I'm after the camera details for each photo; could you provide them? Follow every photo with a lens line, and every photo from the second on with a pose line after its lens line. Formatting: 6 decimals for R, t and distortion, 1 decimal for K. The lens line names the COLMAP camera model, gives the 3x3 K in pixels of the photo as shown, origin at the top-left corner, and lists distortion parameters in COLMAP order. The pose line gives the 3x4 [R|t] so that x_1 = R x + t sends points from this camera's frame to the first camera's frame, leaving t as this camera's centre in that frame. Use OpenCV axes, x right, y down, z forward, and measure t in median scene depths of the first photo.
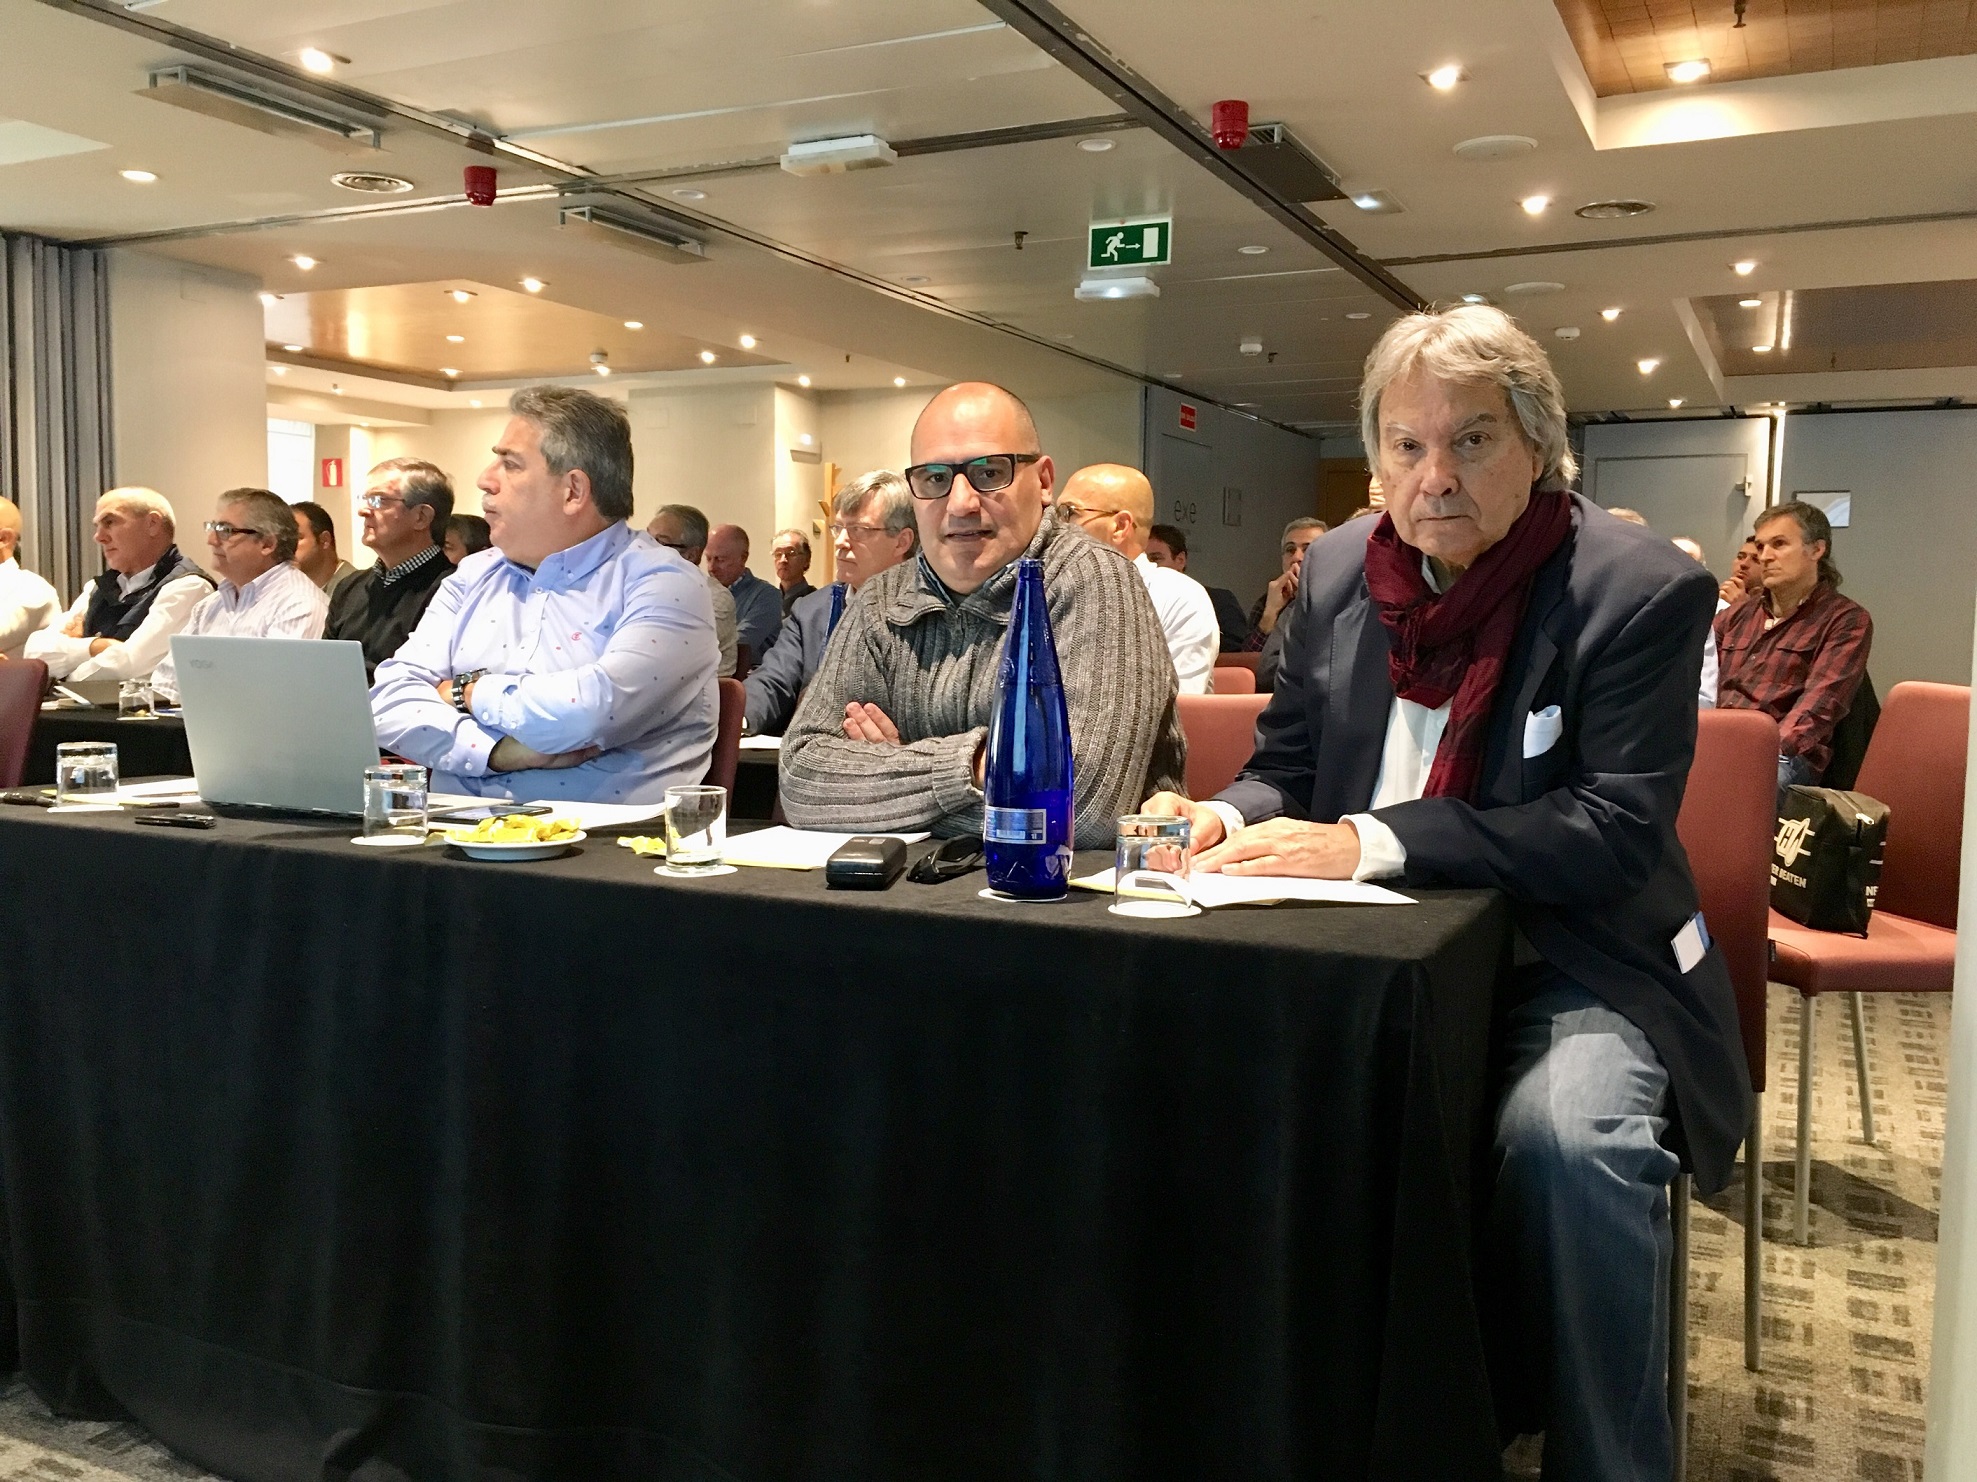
lens RADIAL K [[1688.7, 0, 988.5], [0, 1688.7, 741.0], [0, 0, 1]] dist [0.024122, -0.006834]
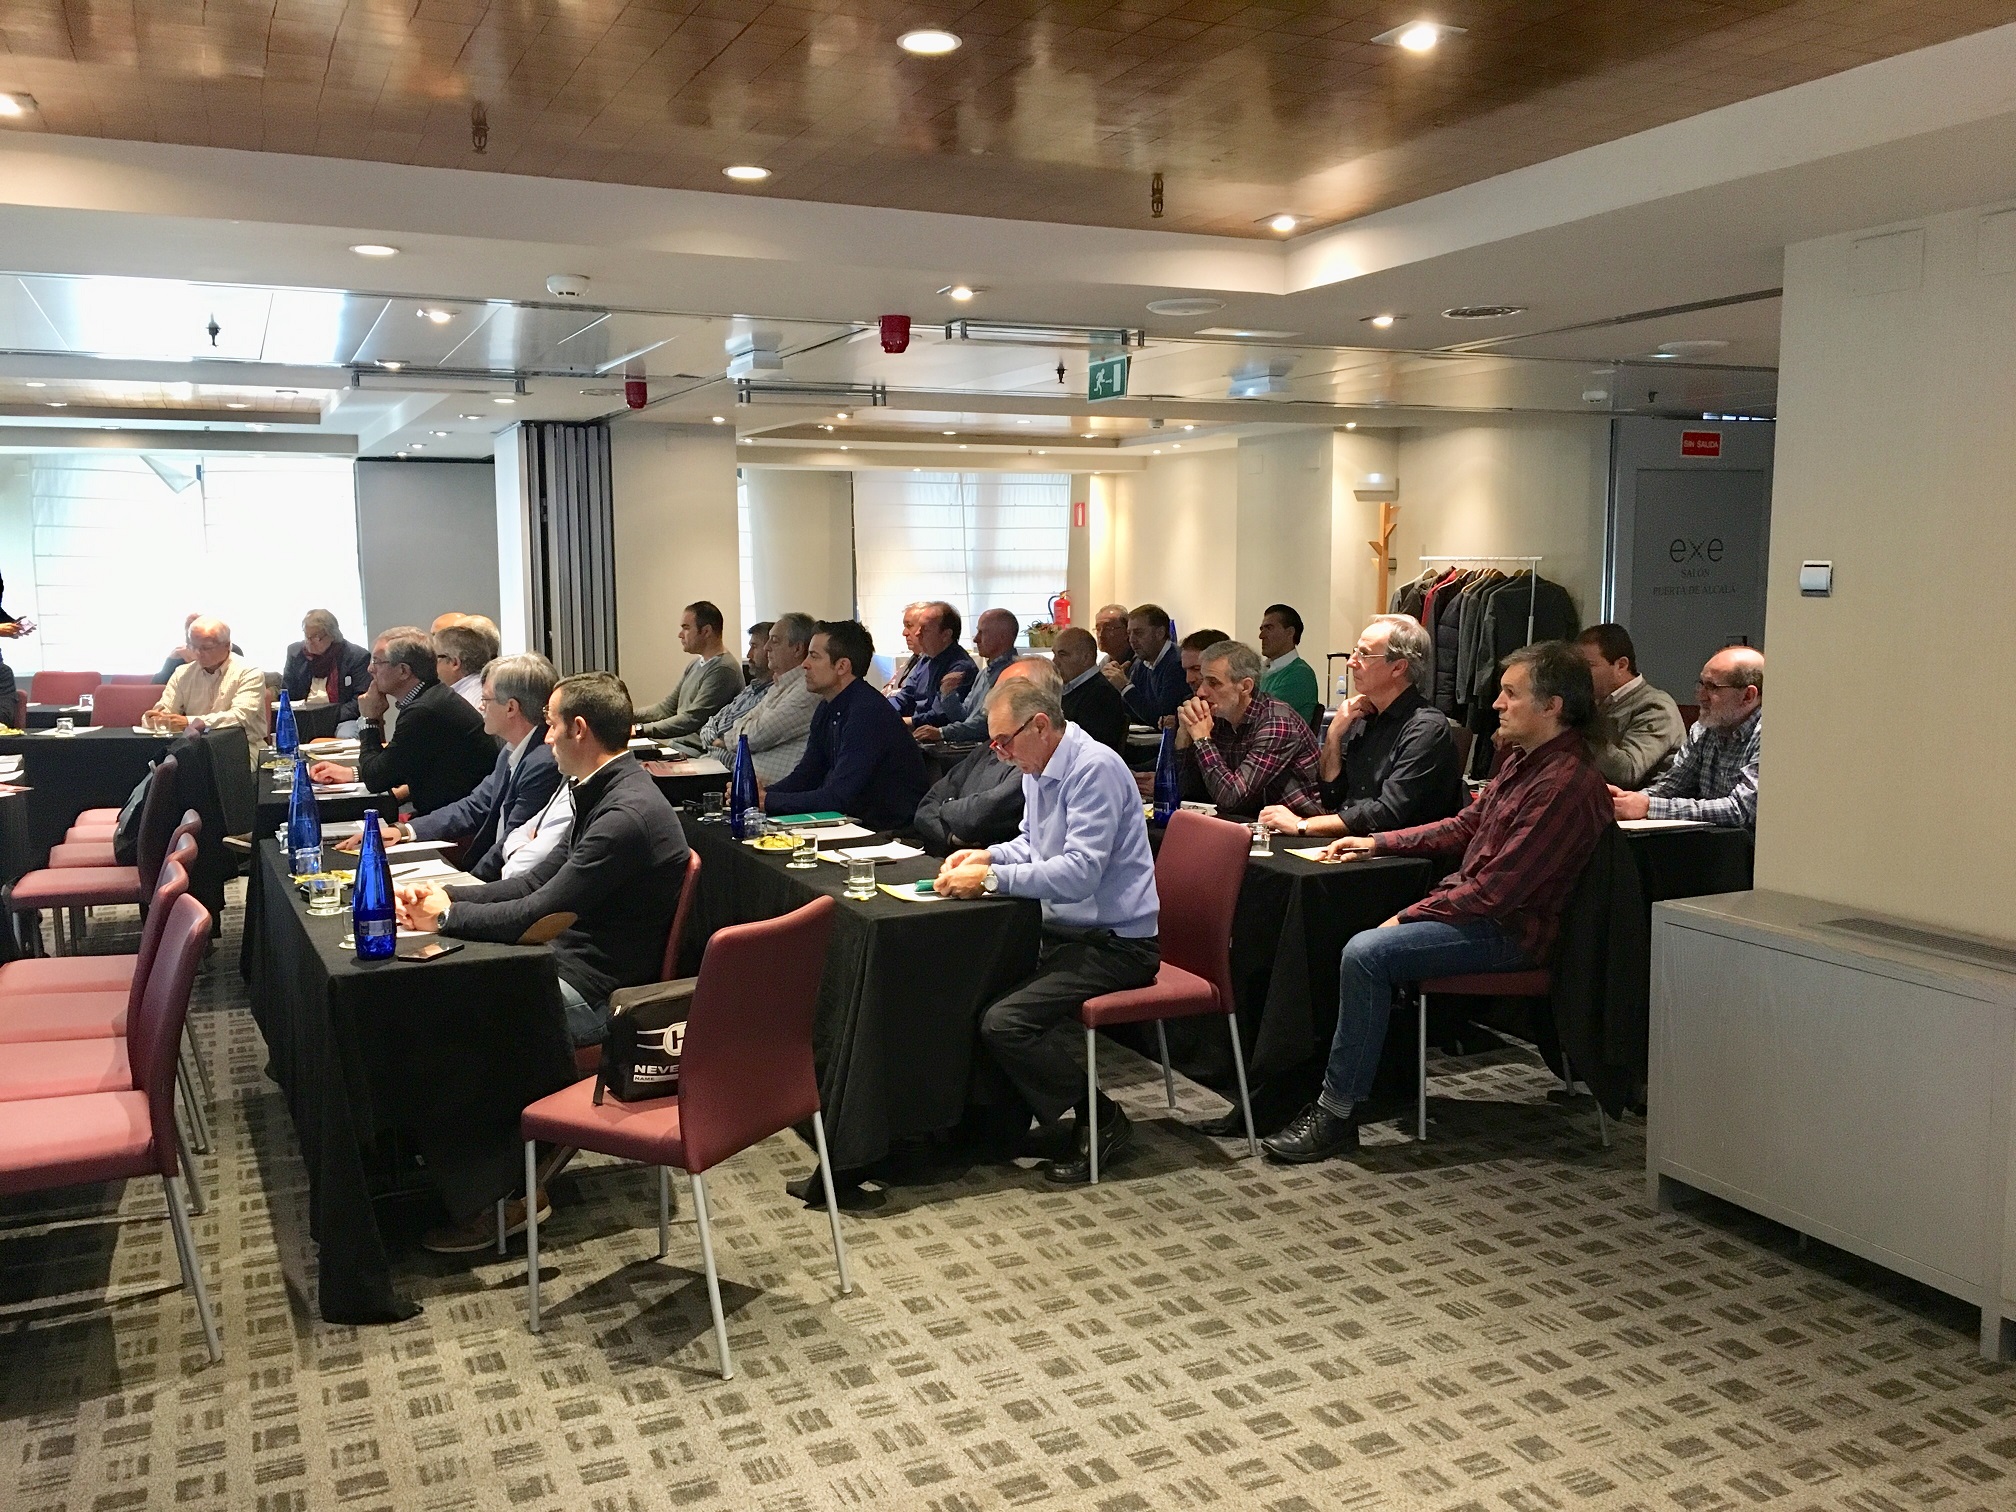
lens RADIAL K [[1707.0, 0, 1022.9], [0, 1707.0, 762.7], [0, 0, 1]] dist [0.063593, -0.092321]
pose [[0.778012, 0.058052, -0.625561, 1.006488], [-0.032770, 0.998116, 0.051869, -0.139383], [0.627394, -0.019855, 0.778449, 0.141901]]
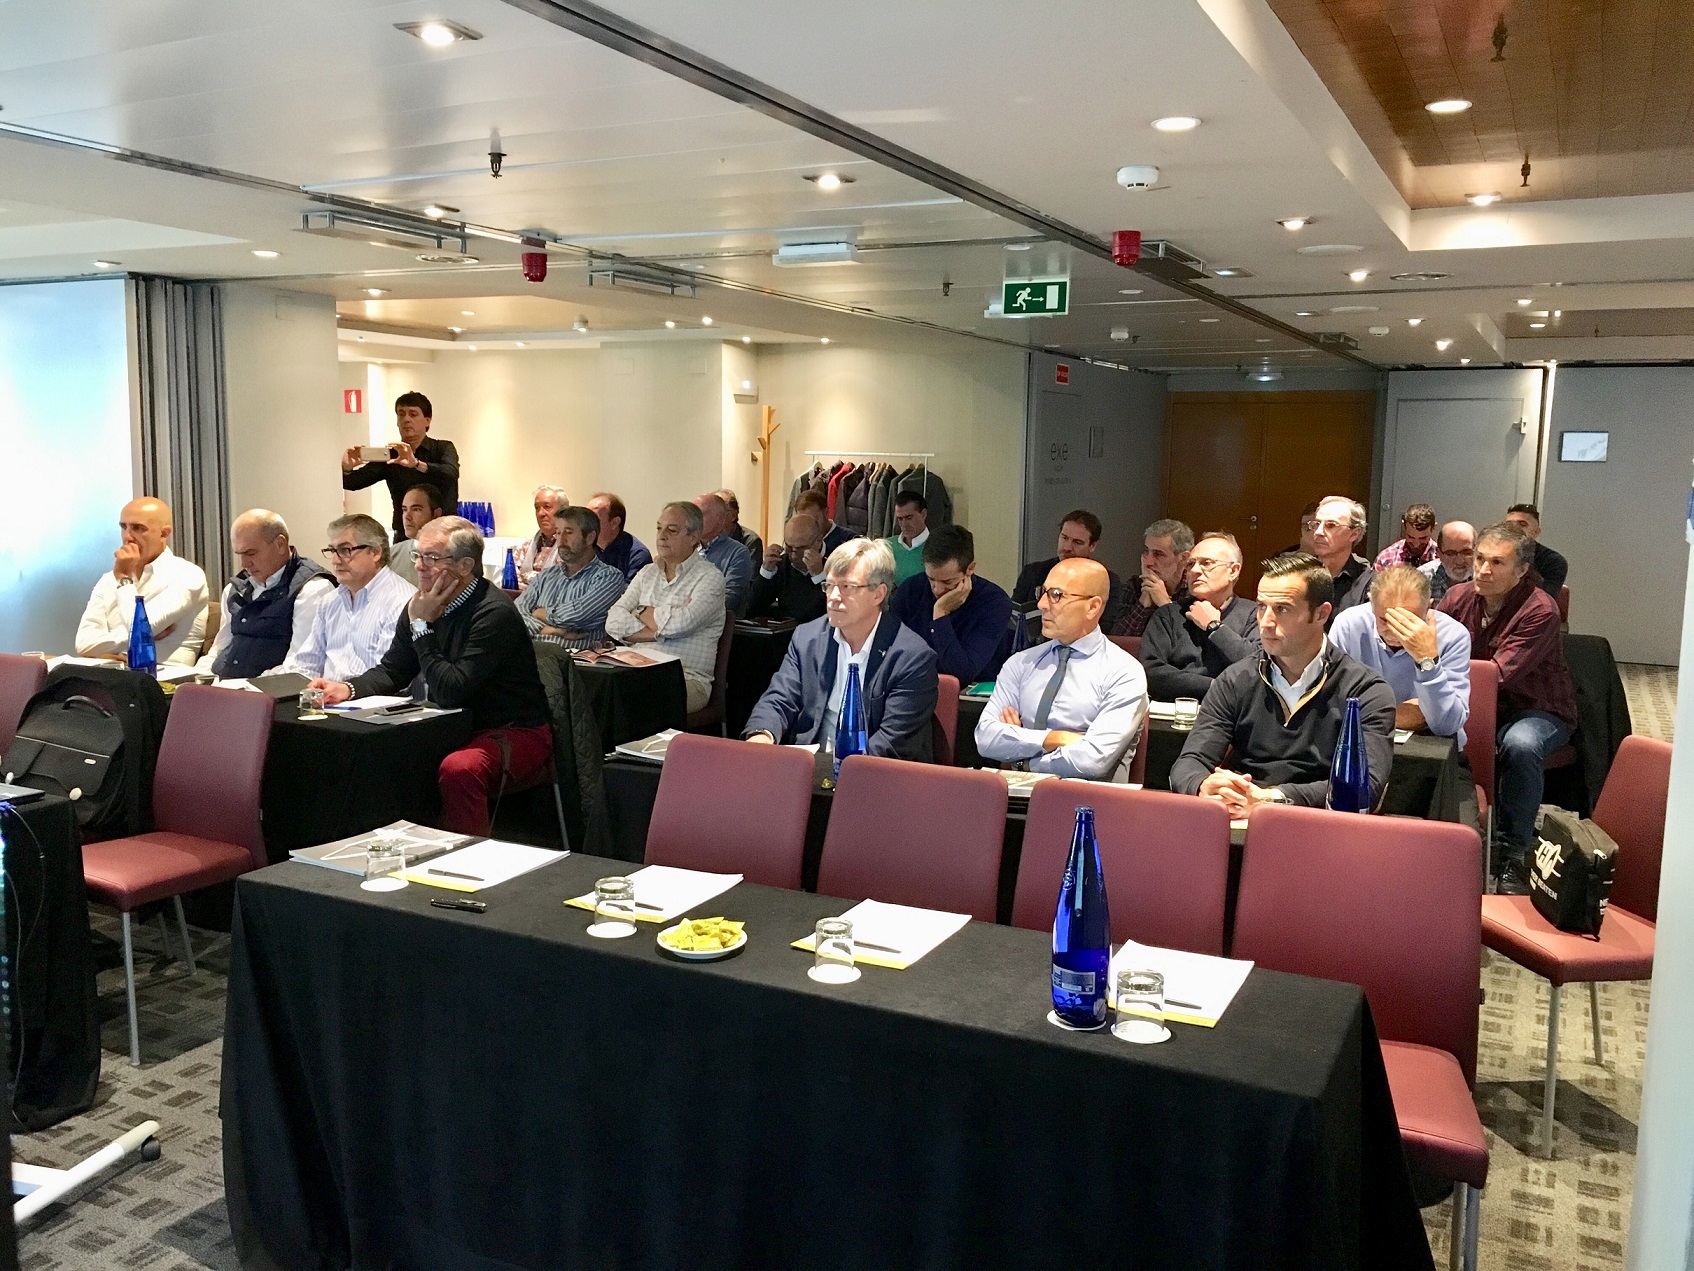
lens RADIAL K [[1445.1, 0, 845.5], [0, 1445.1, 630.9], [0, 0, 1]] dist [0.030743, -0.020351]
pose [[0.999914, 0.005018, -0.012108, -0.059893], [-0.004474, 0.998996, 0.044570, -0.124463], [0.012320, -0.044512, 0.998933, -0.128353]]
